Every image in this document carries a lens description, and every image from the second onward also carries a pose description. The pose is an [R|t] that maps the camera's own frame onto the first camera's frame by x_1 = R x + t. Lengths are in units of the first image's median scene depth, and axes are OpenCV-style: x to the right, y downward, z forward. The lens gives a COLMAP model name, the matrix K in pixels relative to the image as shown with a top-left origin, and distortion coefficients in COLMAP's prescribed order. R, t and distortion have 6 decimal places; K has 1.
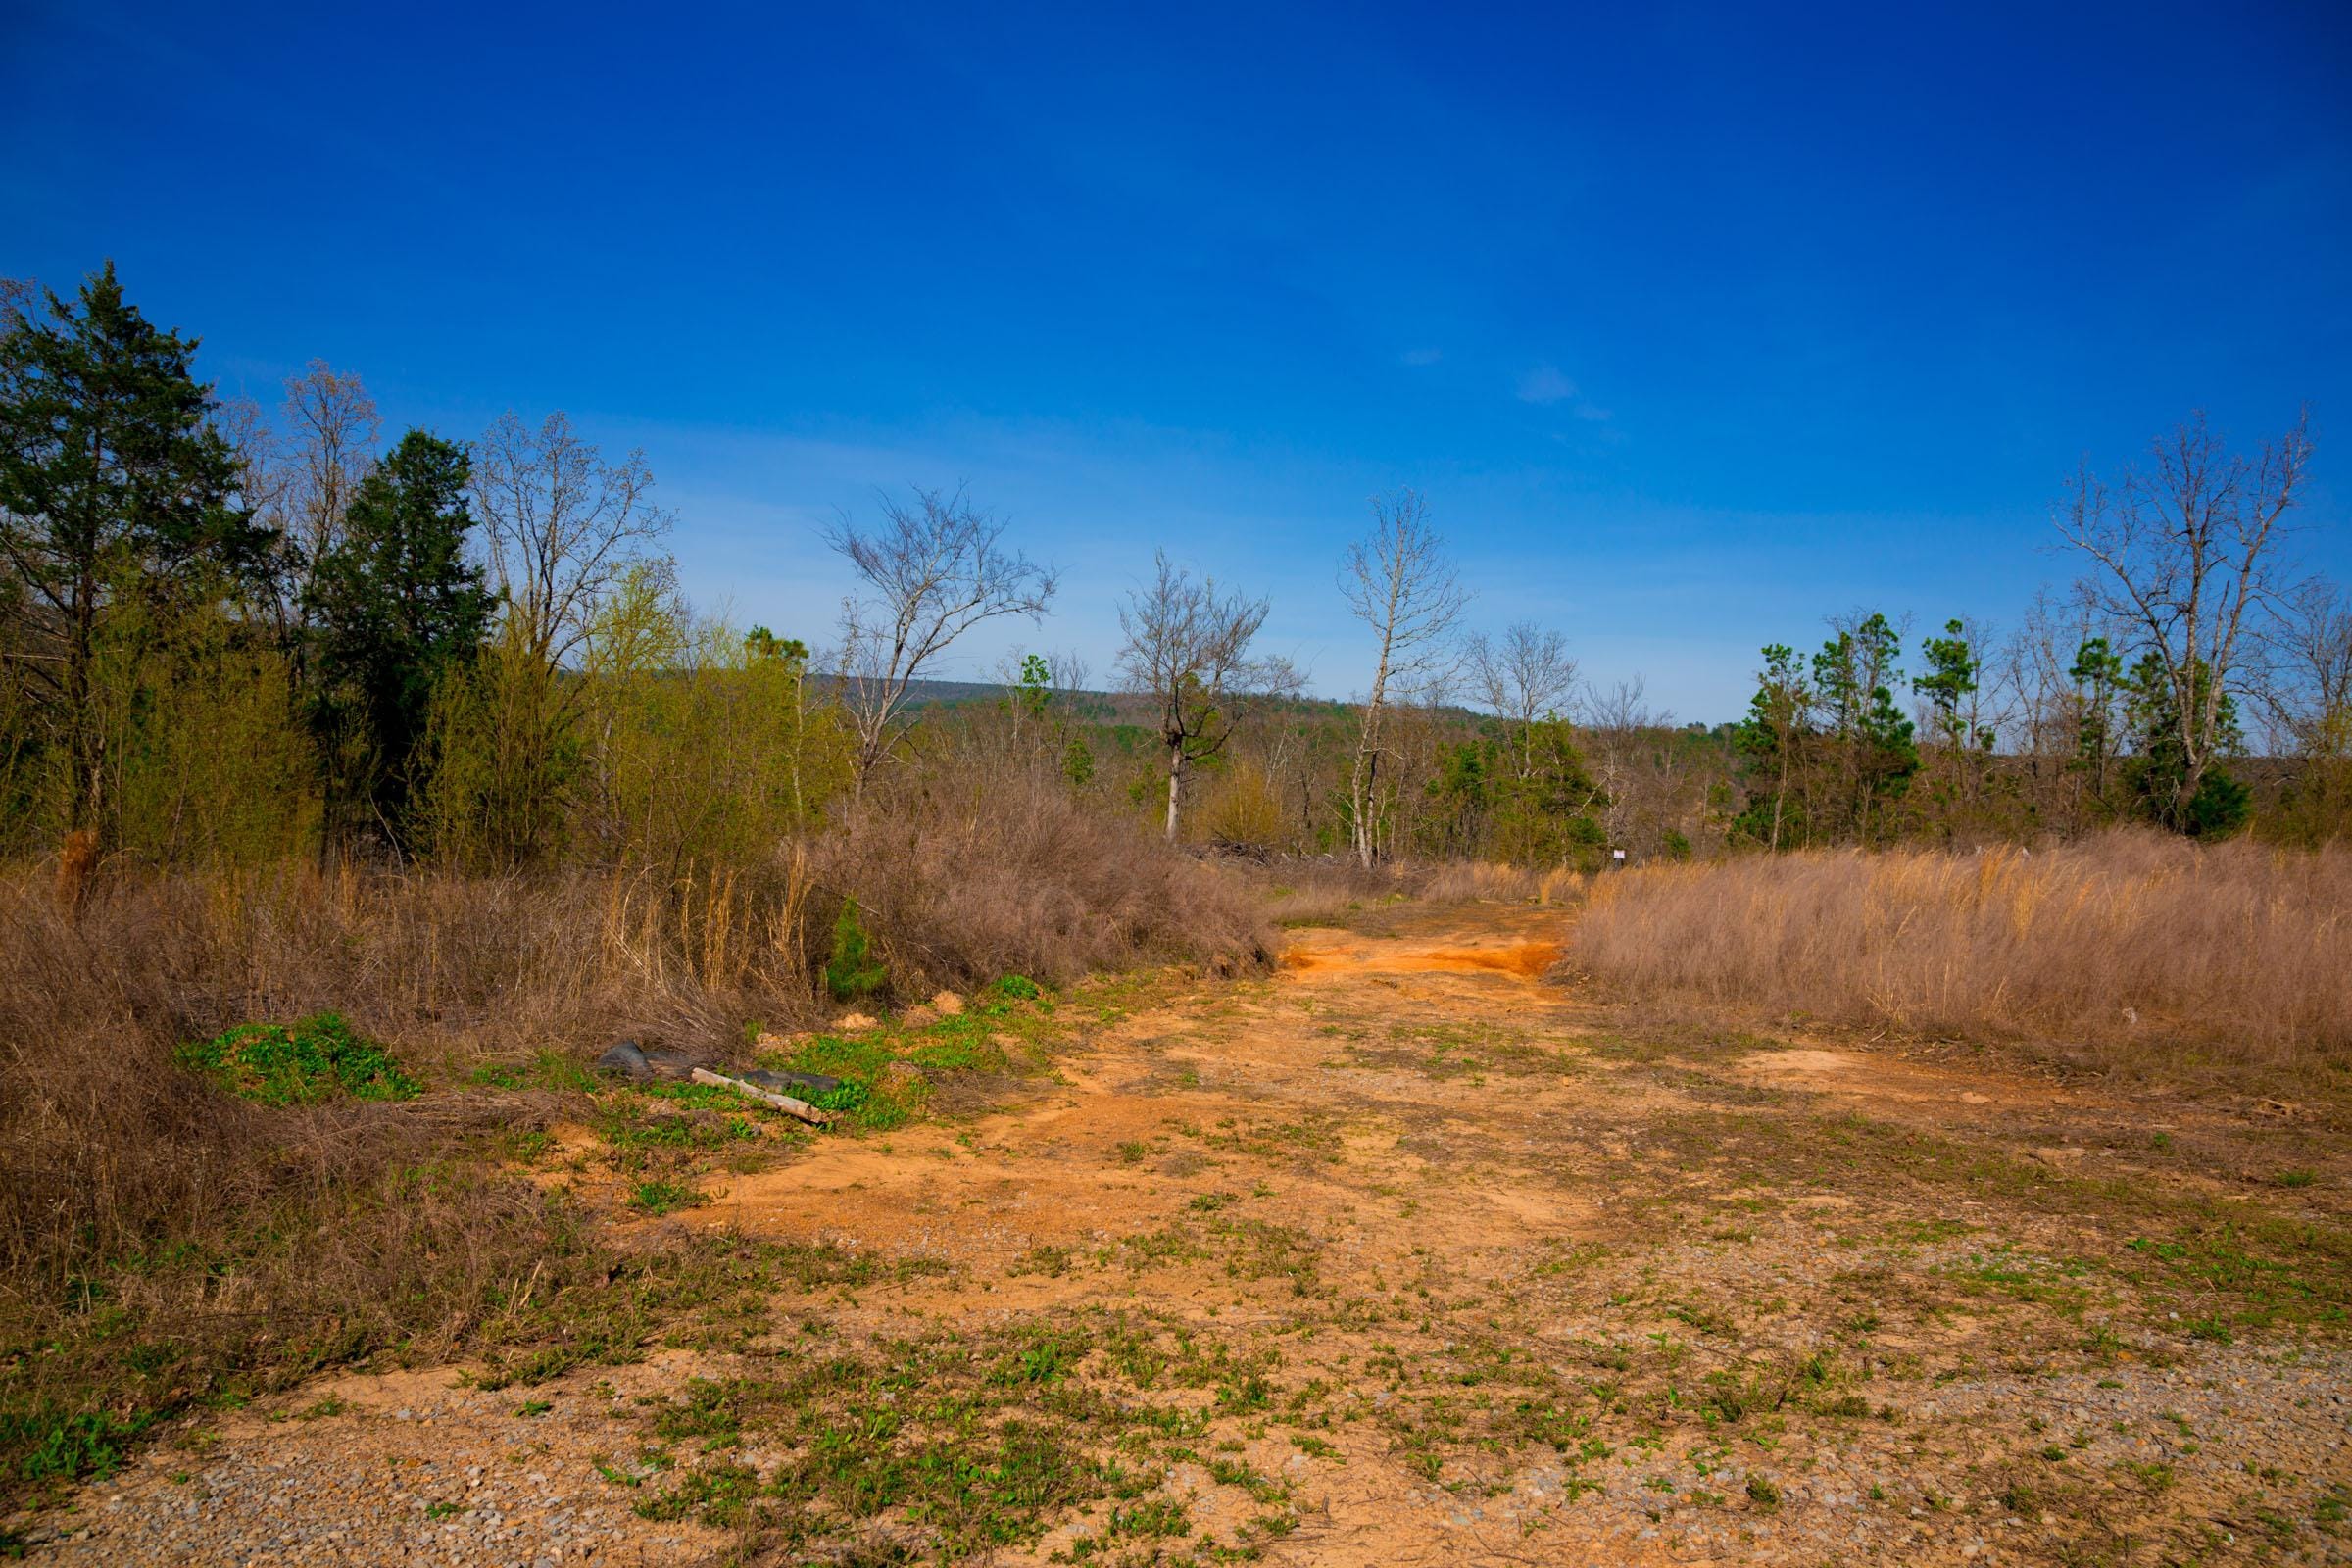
lens RADIAL K [[1668.9, 0, 1212.3], [0, 1668.9, 806.3], [0, 0, 1]] dist [-0.041432, 0.000287]
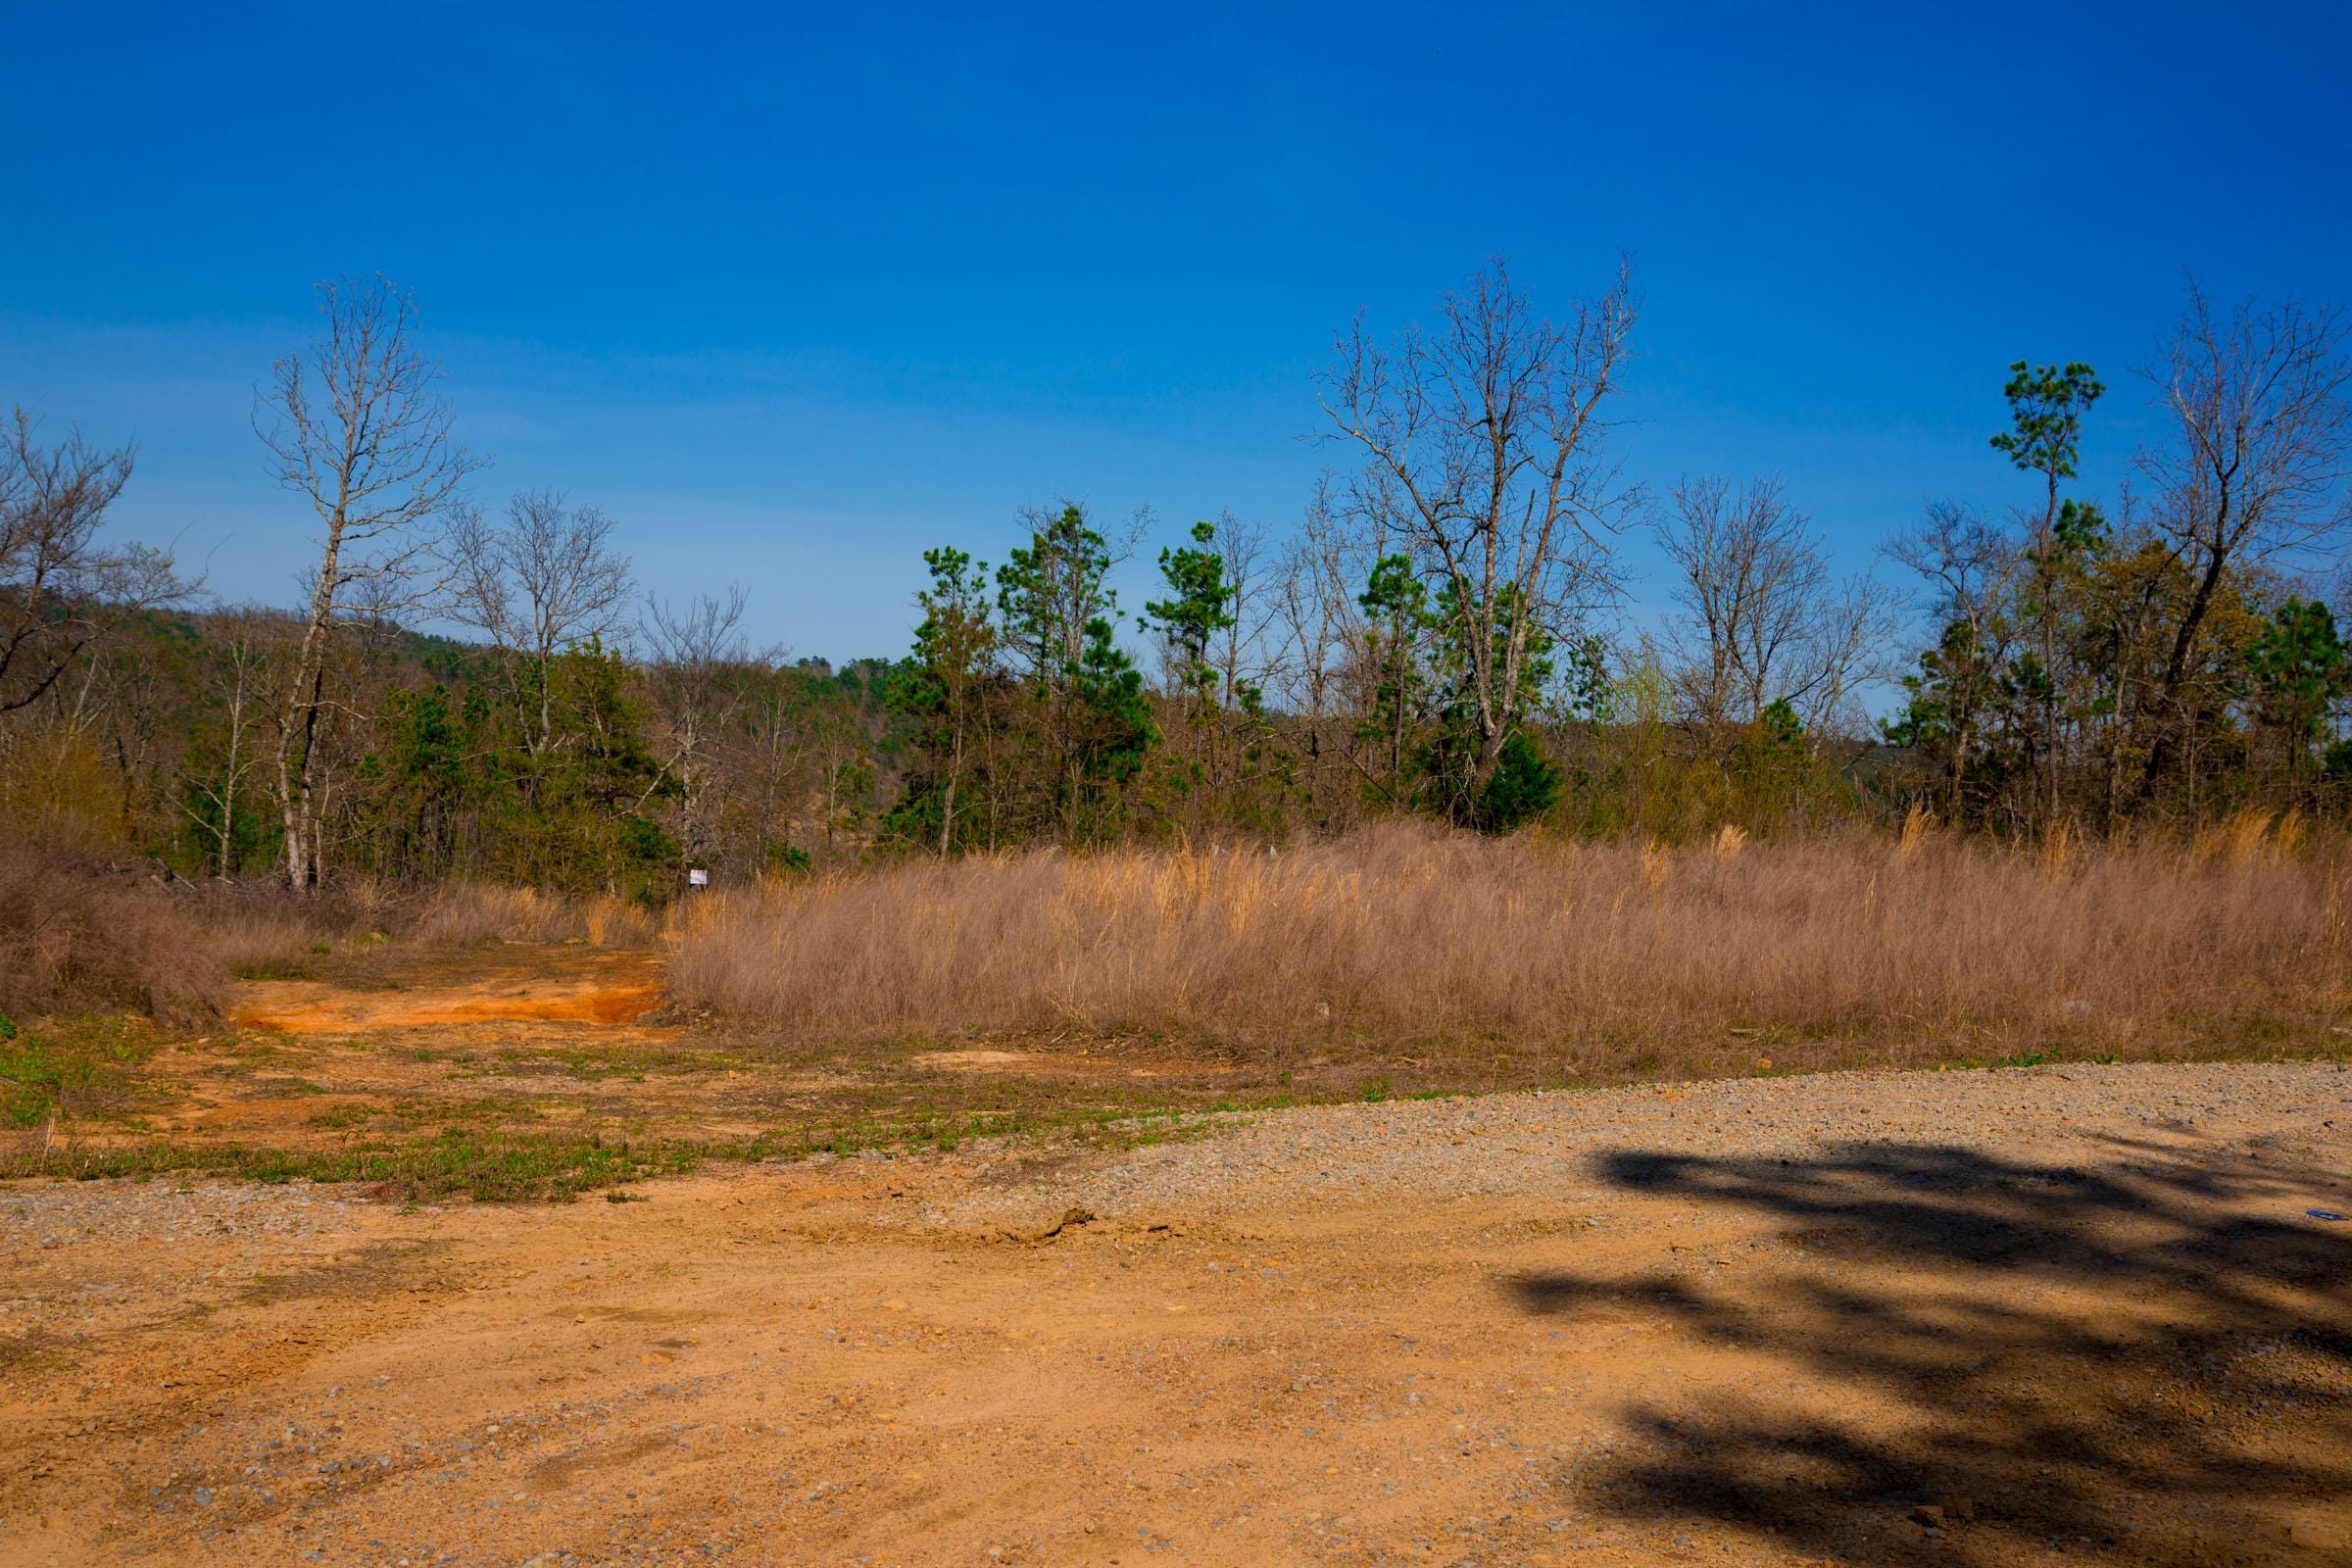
lens RADIAL K [[1668.9, 0, 1212.3], [0, 1668.9, 806.3], [0, 0, 1]] dist [-0.041432, 0.000287]
pose [[0.884257, -0.012423, 0.466835, 0.124296], [0.004005, 0.999811, 0.019020, -0.007776], [-0.466983, -0.014949, 0.884140, 0.367120]]
